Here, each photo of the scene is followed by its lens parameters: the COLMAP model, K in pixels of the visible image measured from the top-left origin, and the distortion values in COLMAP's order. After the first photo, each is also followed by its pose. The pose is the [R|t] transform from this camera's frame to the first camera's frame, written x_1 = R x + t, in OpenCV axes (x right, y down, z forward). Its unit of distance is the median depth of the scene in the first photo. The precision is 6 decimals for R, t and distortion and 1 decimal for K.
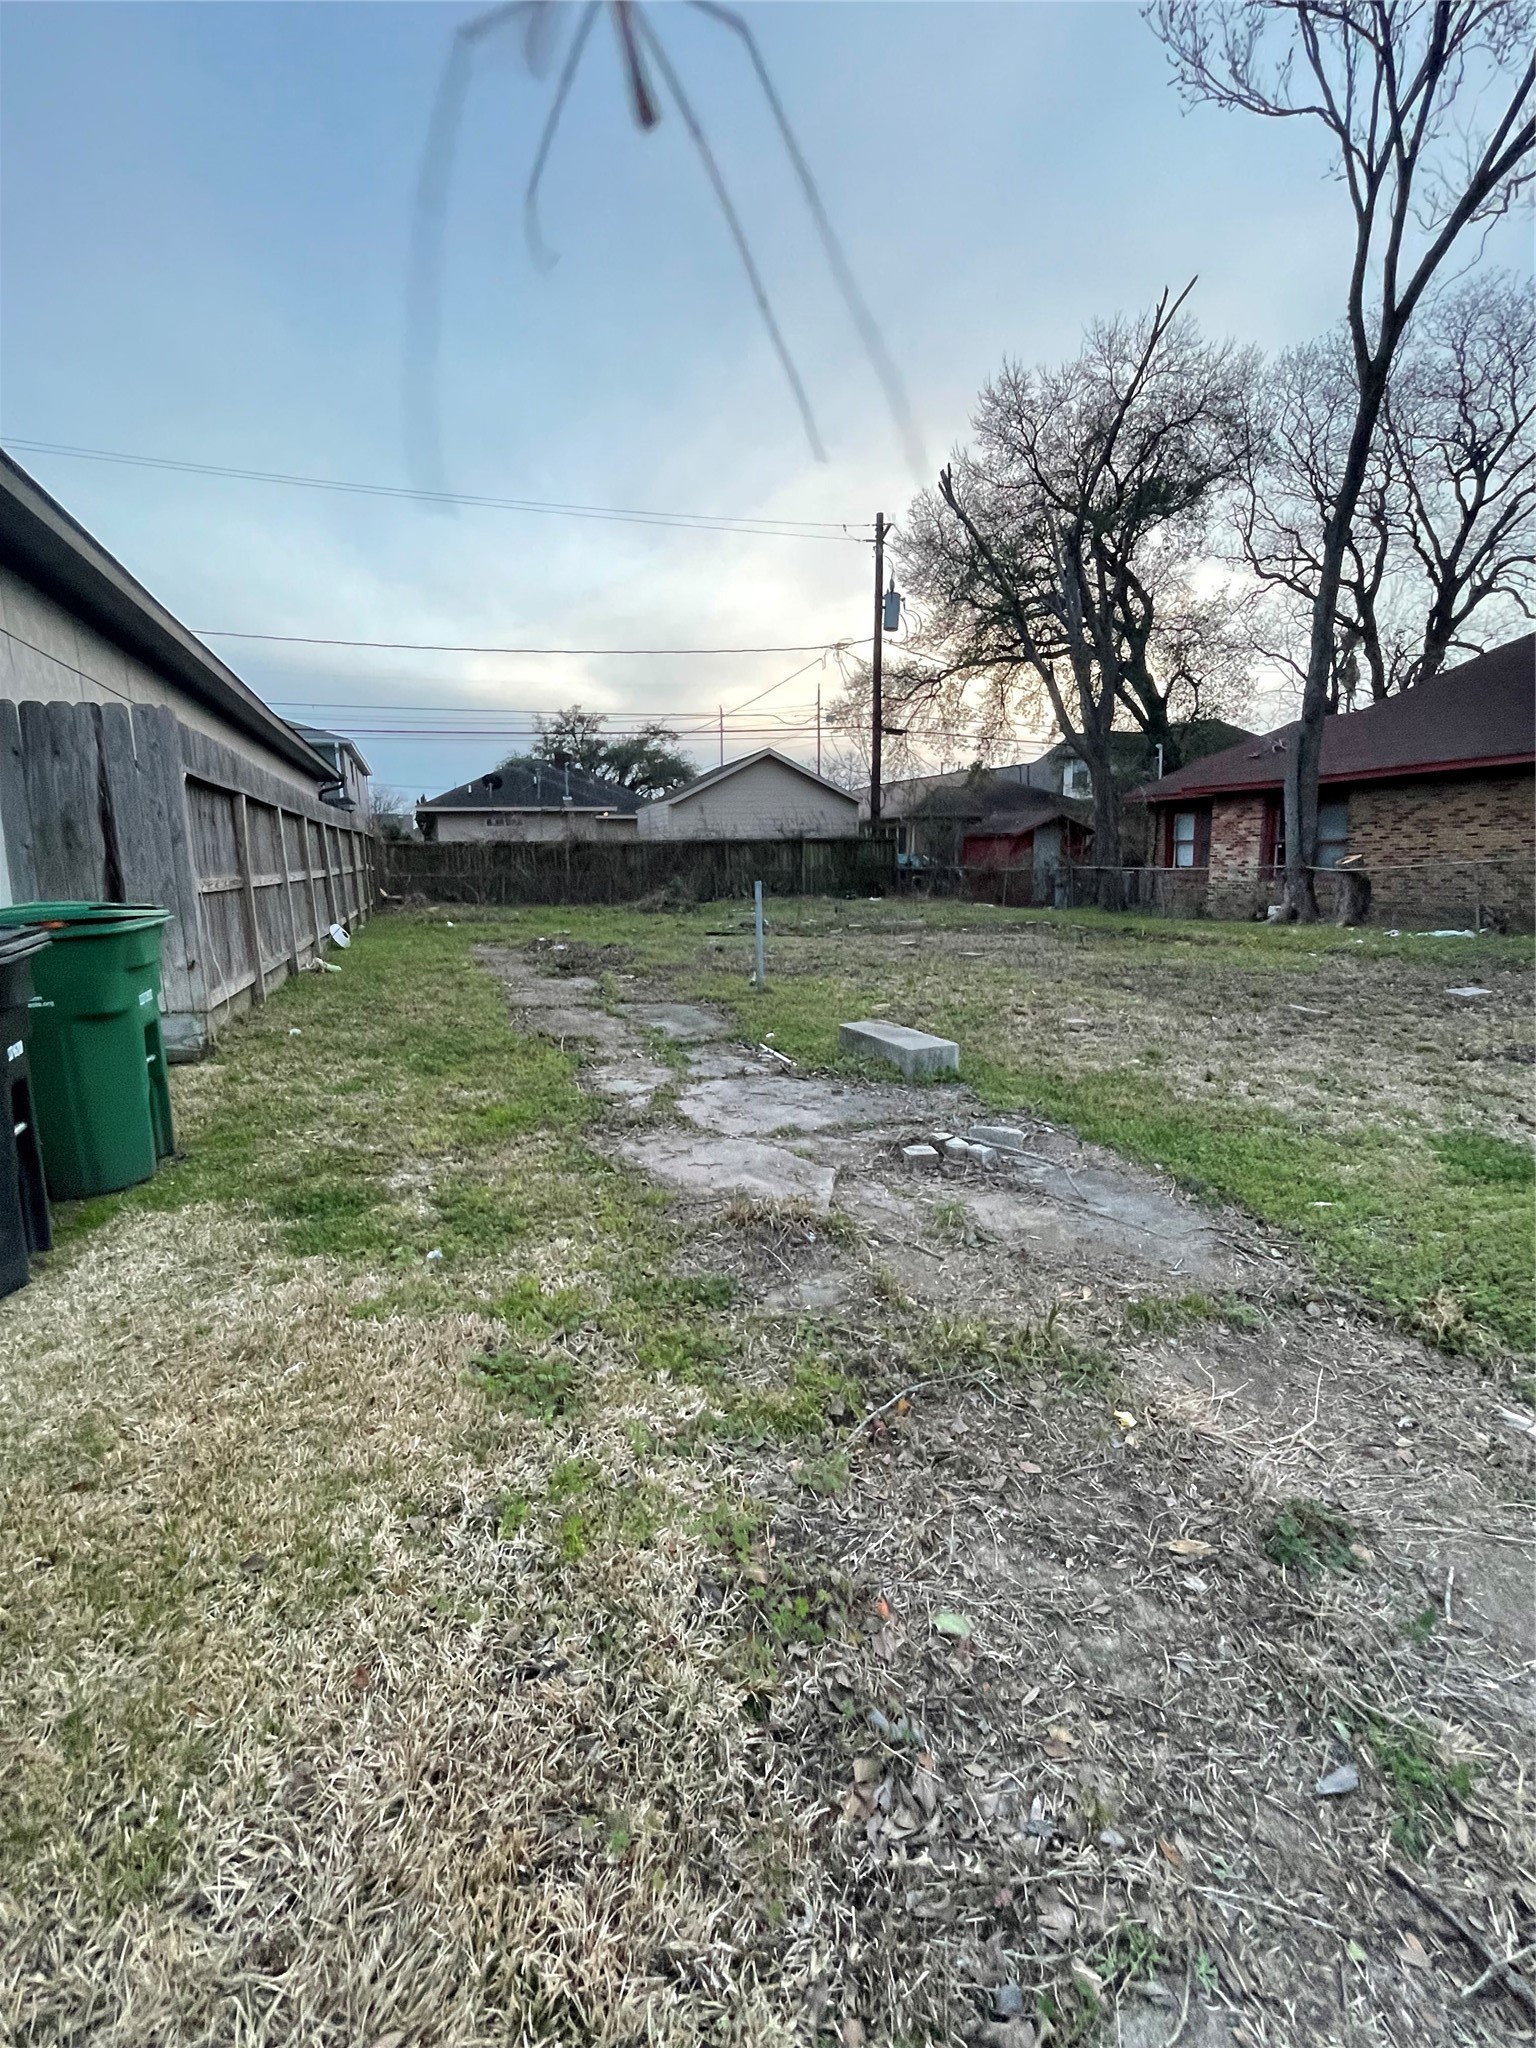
lens RADIAL K [[941.6, 0, 768.0], [0, 941.6, 1024.0], [0, 0, 1]] dist [-0.014159, 0.019998]
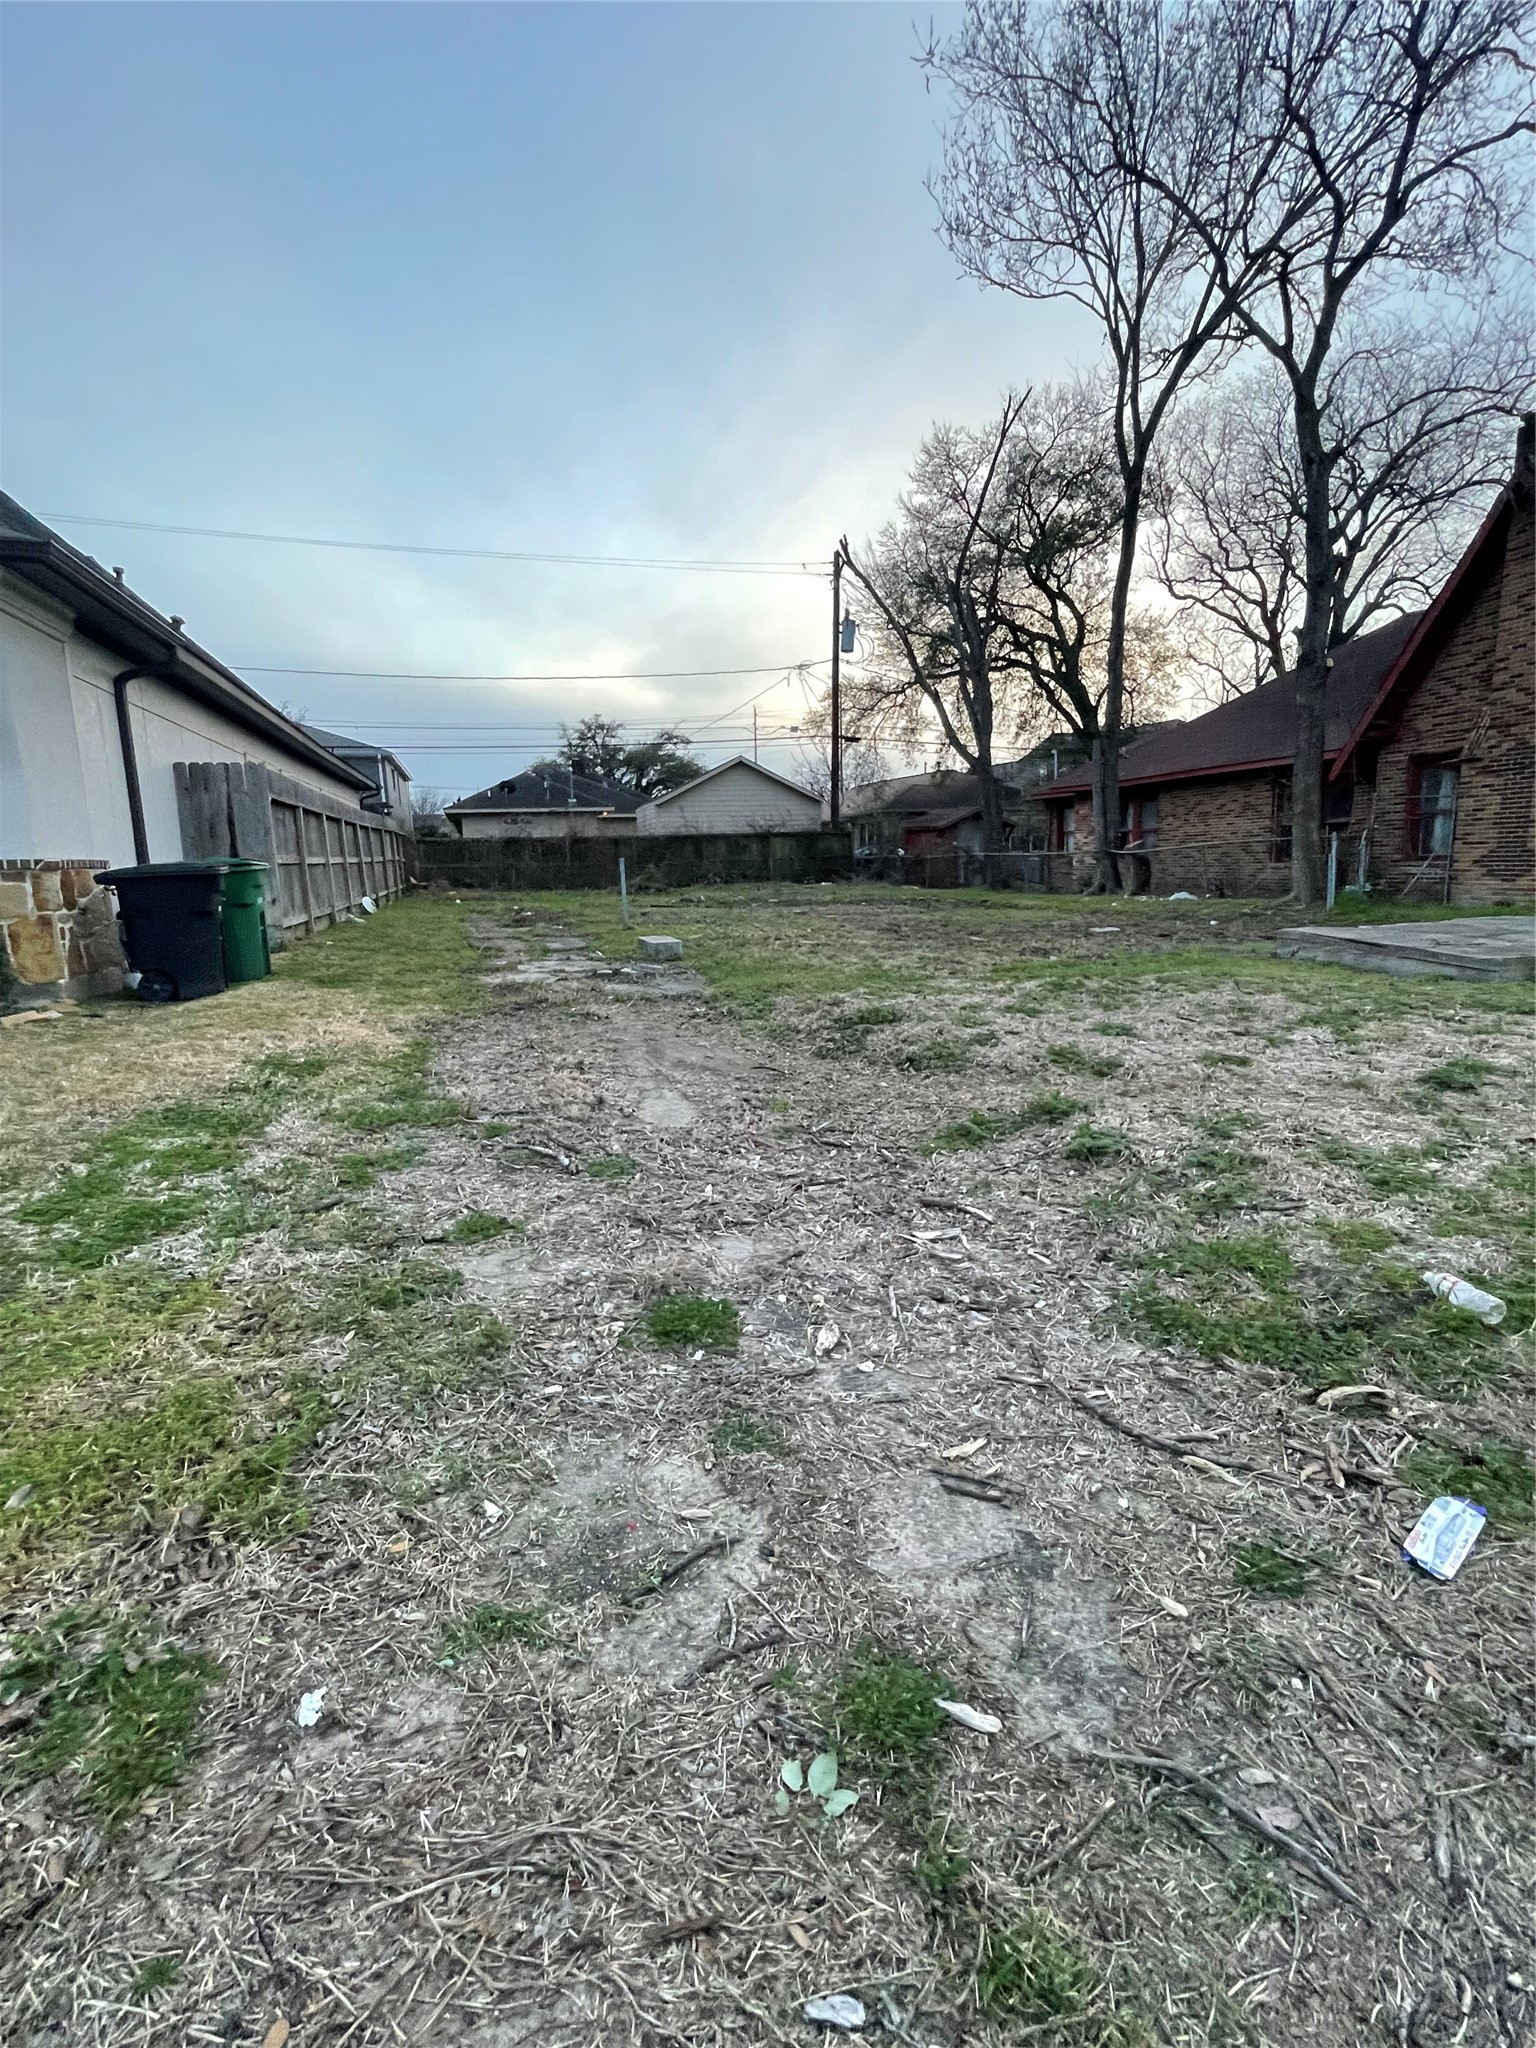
lens RADIAL K [[941.6, 0, 768.0], [0, 941.6, 1024.0], [0, 0, 1]] dist [-0.014159, 0.019998]
pose [[0.998811, 0.000127, -0.048745, 0.090627], [0.000054, 0.999993, 0.003696, 0.034664], [0.048745, -0.003694, 0.998804, -0.161871]]
